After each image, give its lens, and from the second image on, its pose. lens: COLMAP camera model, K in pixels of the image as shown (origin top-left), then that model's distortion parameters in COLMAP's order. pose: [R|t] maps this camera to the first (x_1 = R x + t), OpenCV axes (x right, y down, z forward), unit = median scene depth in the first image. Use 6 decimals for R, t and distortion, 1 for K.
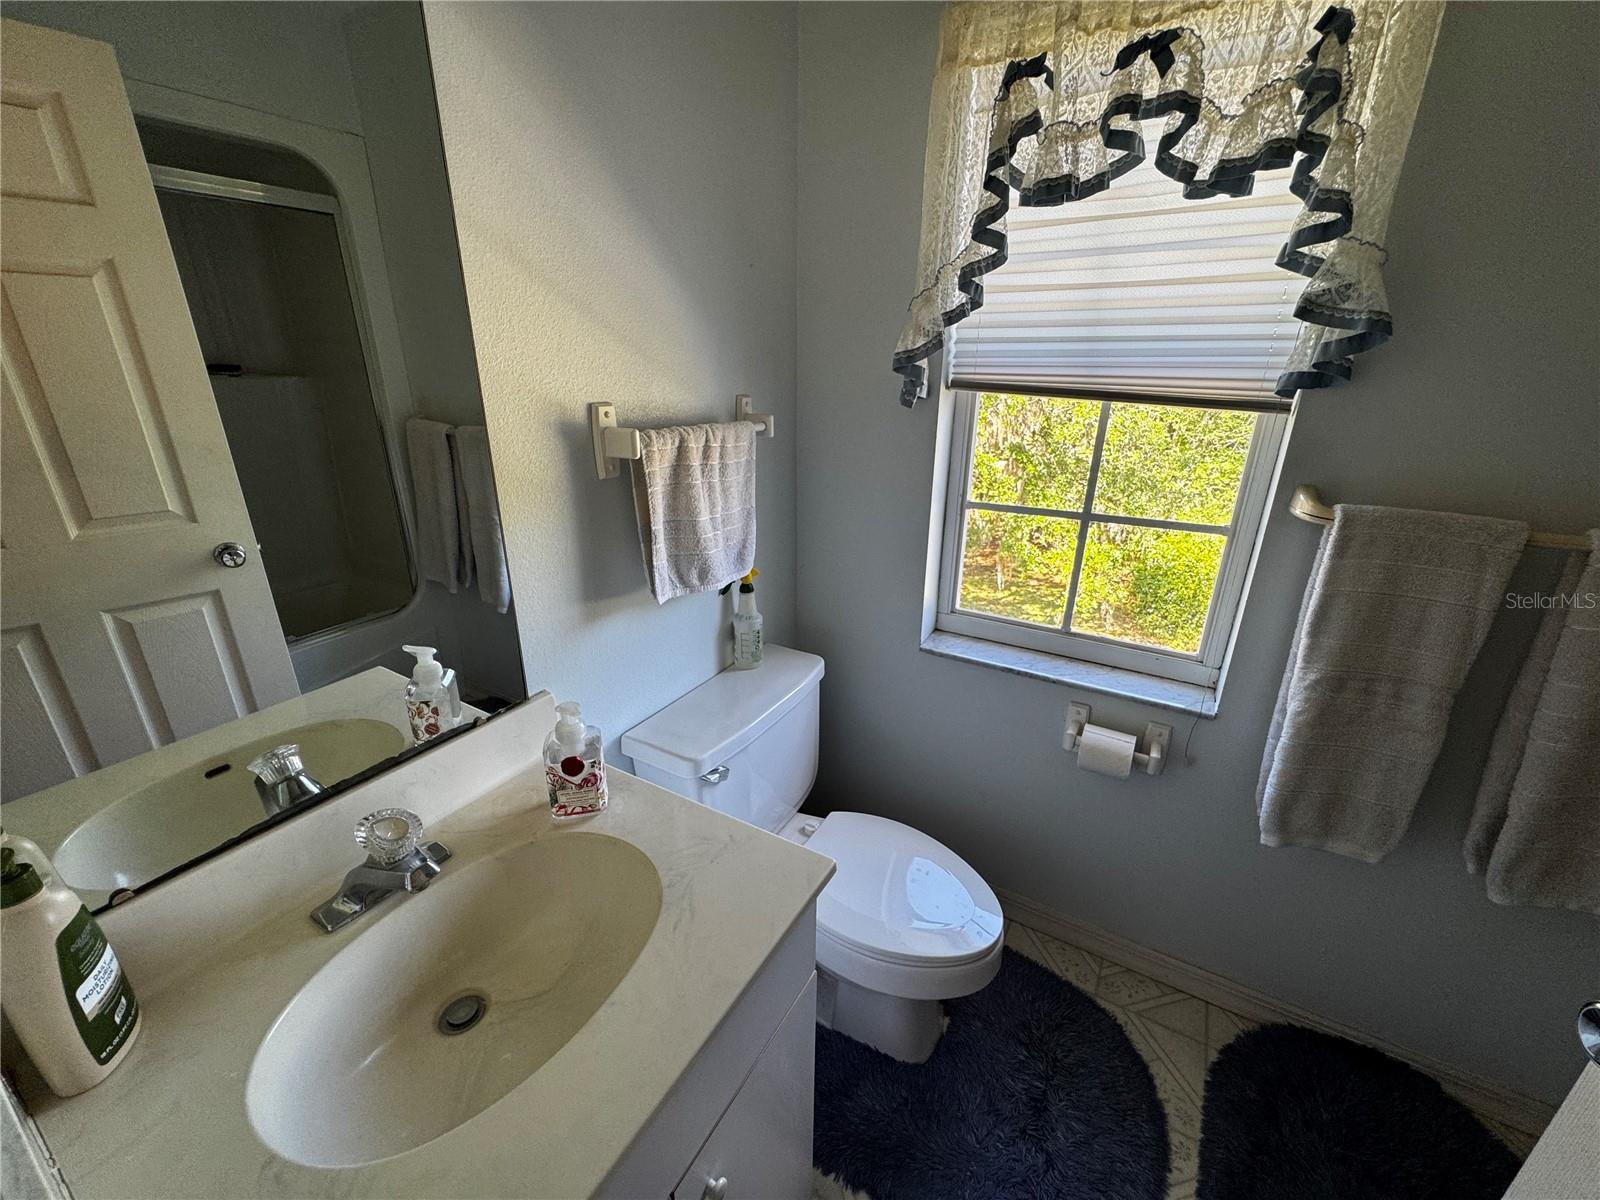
lens RADIAL K [[640.0, 0, 800.3], [0, 640.0, 600.8], [0, 0, 1]] dist [-0.003789, -0.000908]
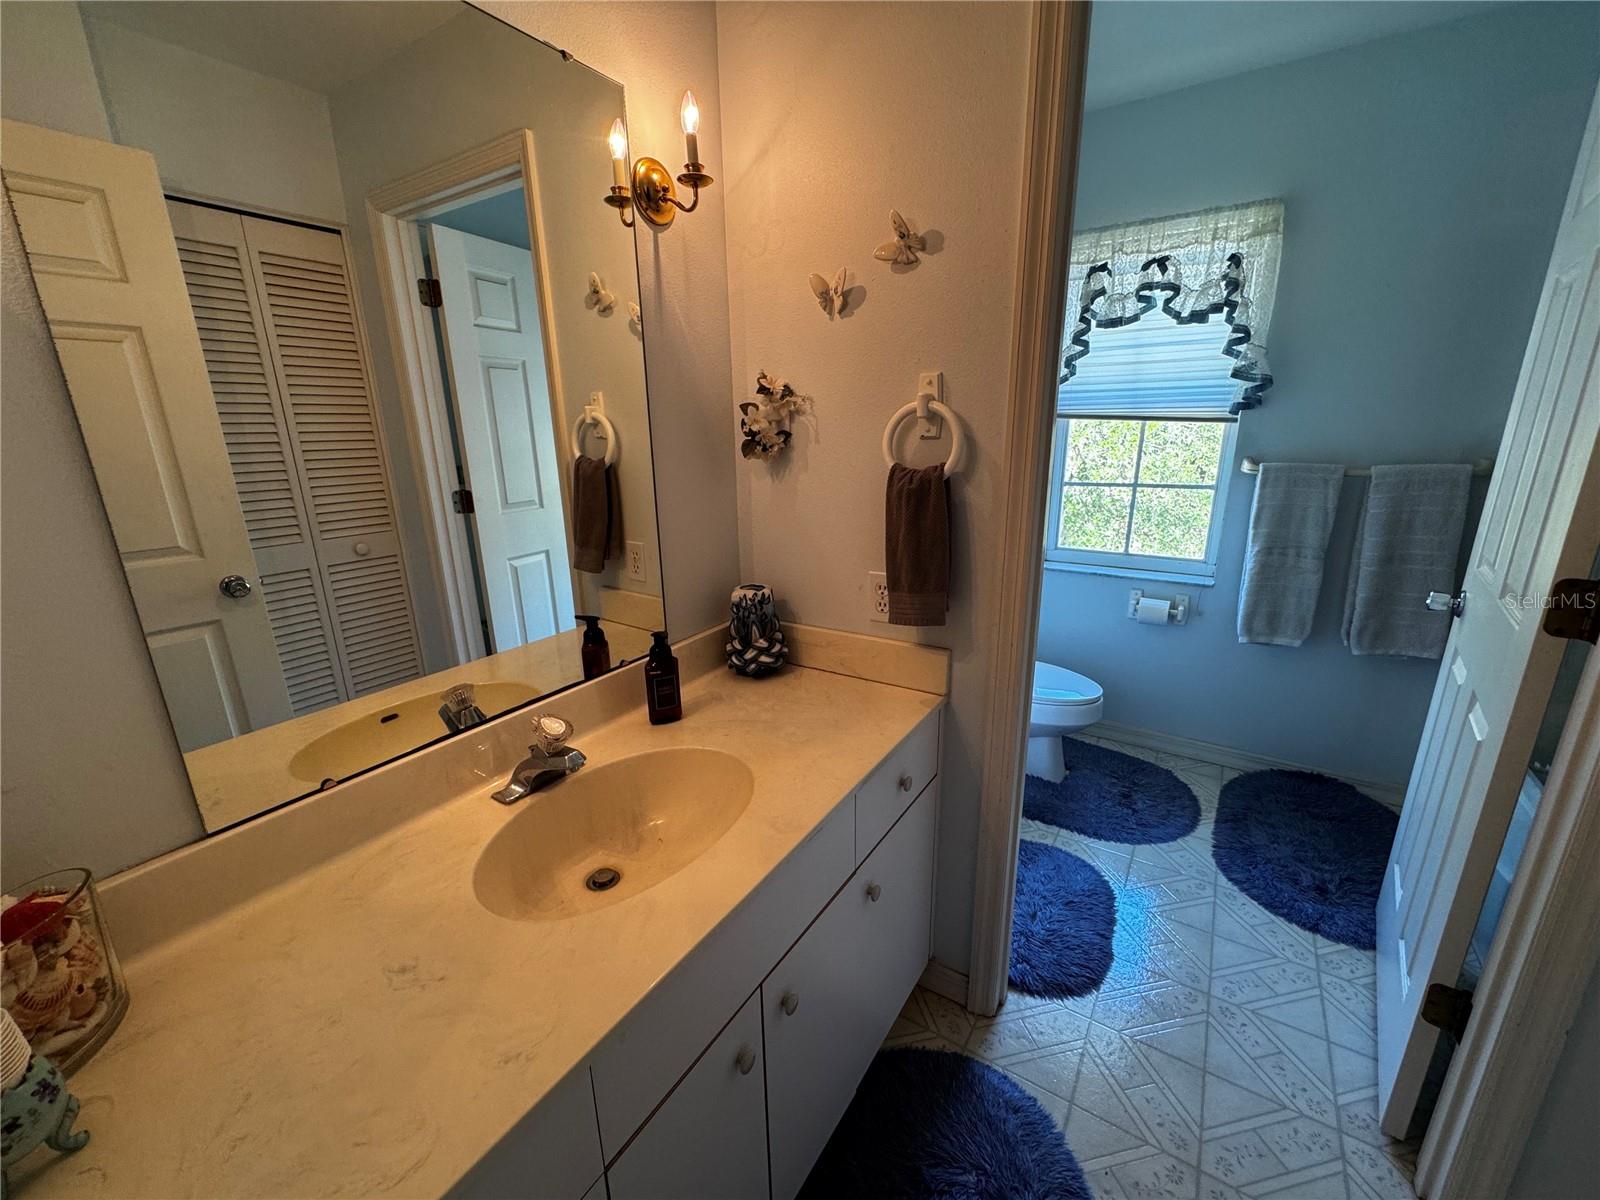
lens RADIAL K [[640.0, 0, 799.4], [0, 640.0, 599.3], [0, 0, 1]] dist [-0.003789, -0.000908]
pose [[0.998727, -0.010499, -0.049339, -0.558364], [0.006307, 0.996415, -0.084367, 0.453048], [0.050048, 0.083948, 0.995213, -1.101781]]
